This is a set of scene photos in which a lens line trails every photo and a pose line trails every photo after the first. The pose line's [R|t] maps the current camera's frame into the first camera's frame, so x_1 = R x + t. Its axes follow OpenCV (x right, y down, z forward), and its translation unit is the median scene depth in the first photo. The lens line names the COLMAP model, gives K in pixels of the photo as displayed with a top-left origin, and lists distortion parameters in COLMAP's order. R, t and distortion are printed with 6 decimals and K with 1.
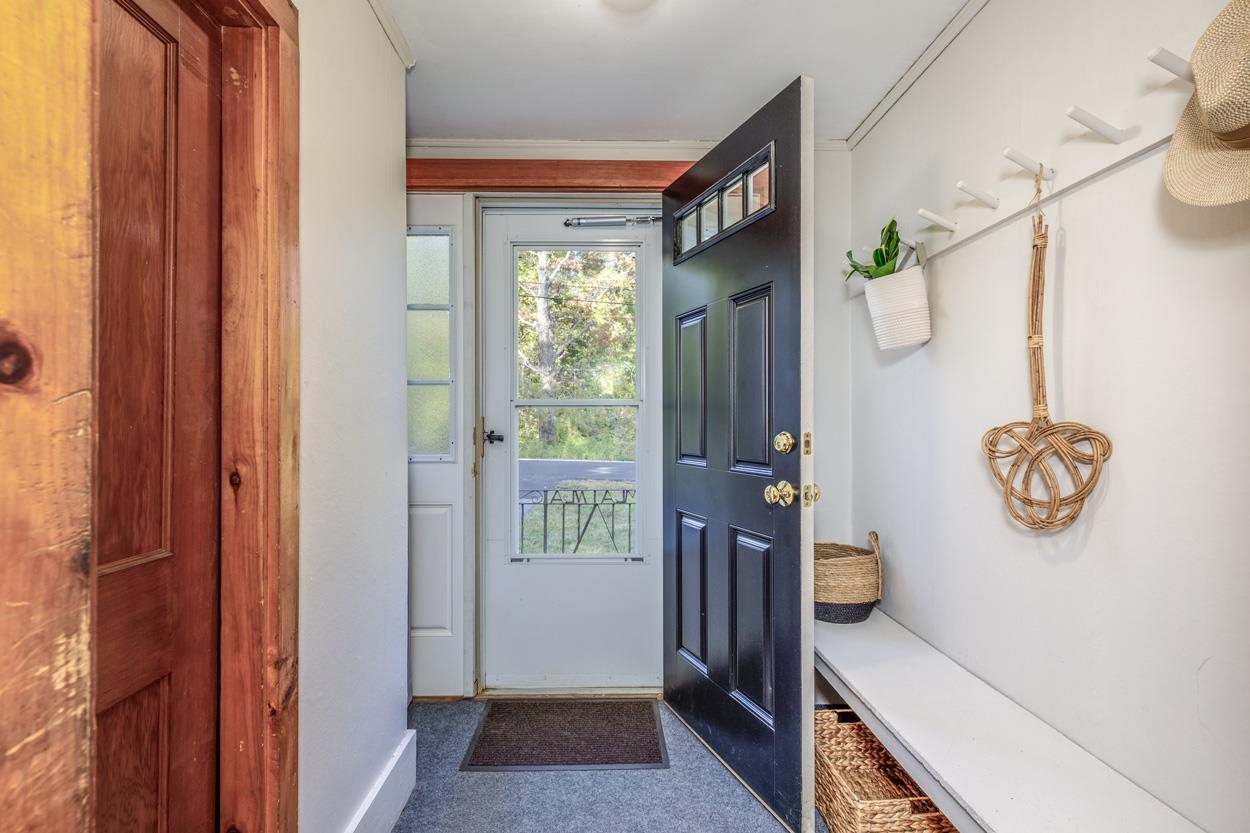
lens RADIAL K [[565.5, 0, 608.3], [0, 565.5, 424.0], [0, 0, 1]] dist [0.008850, -0.002357]
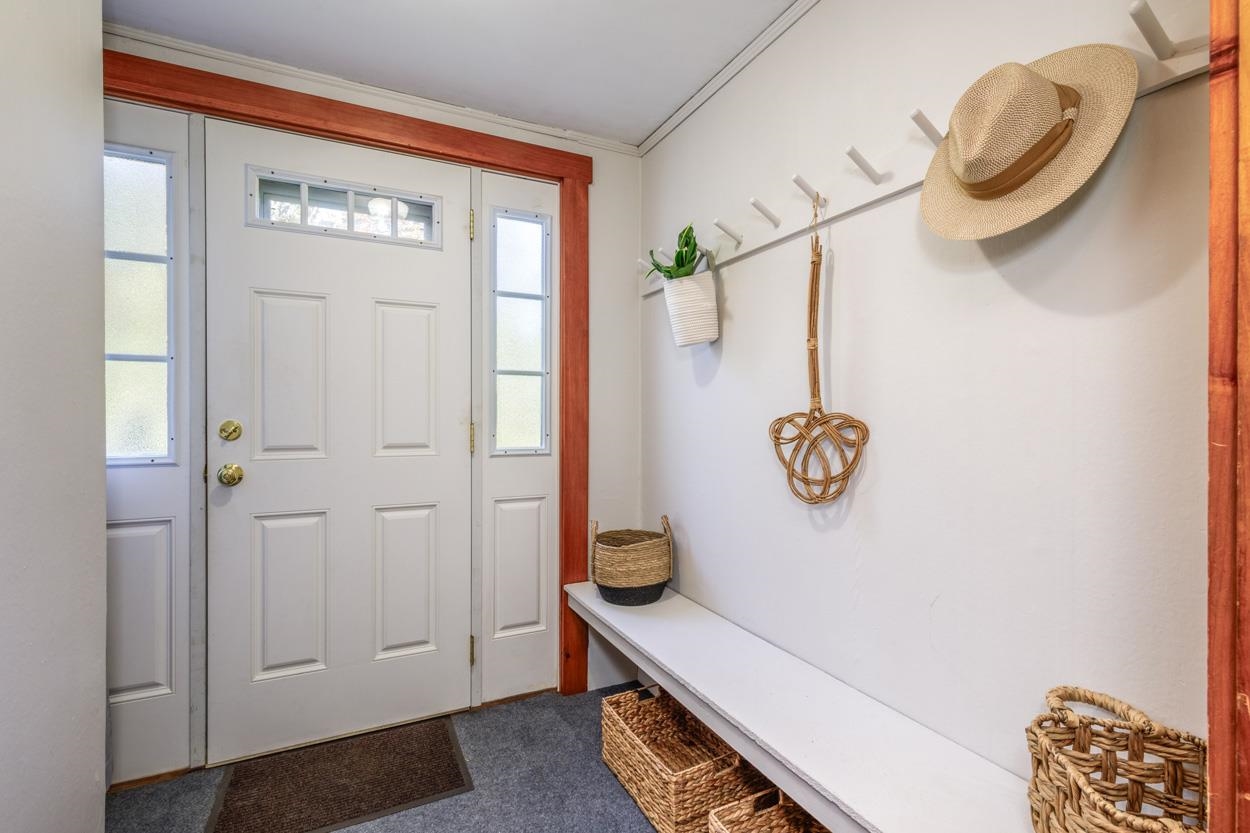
lens RADIAL K [[565.5, 0, 621.8], [0, 565.5, 419.0], [0, 0, 1]] dist [0.008850, -0.002357]
pose [[0.907472, -0.000914, 0.420112, -0.067971], [-0.000411, 0.999995, 0.003062, 0.004462], [-0.420113, -0.002951, 0.907467, 0.075492]]
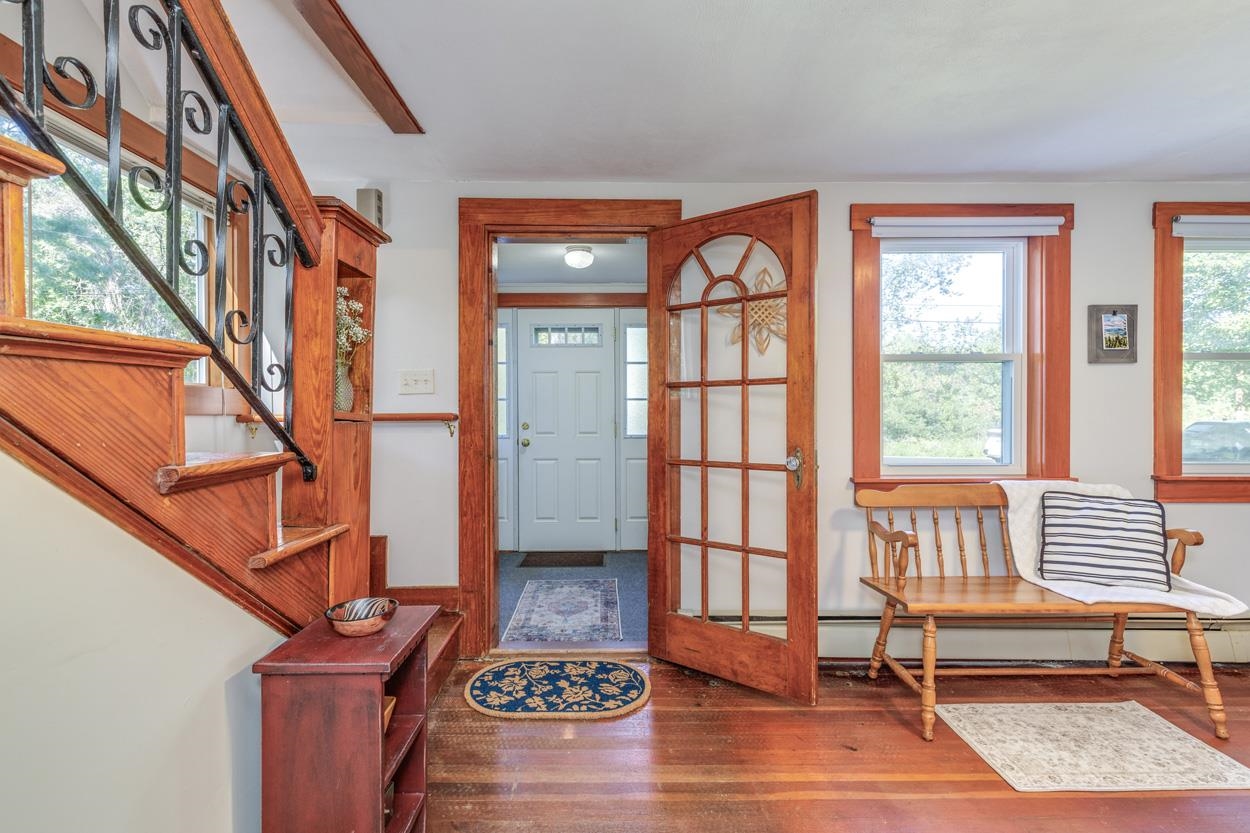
lens RADIAL K [[565.5, 0, 608.1], [0, 565.5, 420.7], [0, 0, 1]] dist [0.008850, -0.002357]
pose [[0.999743, -0.003567, -0.022384, 0.210030], [0.003747, 0.999961, 0.008004, -0.018329], [0.022355, -0.008086, 0.999717, -1.596999]]
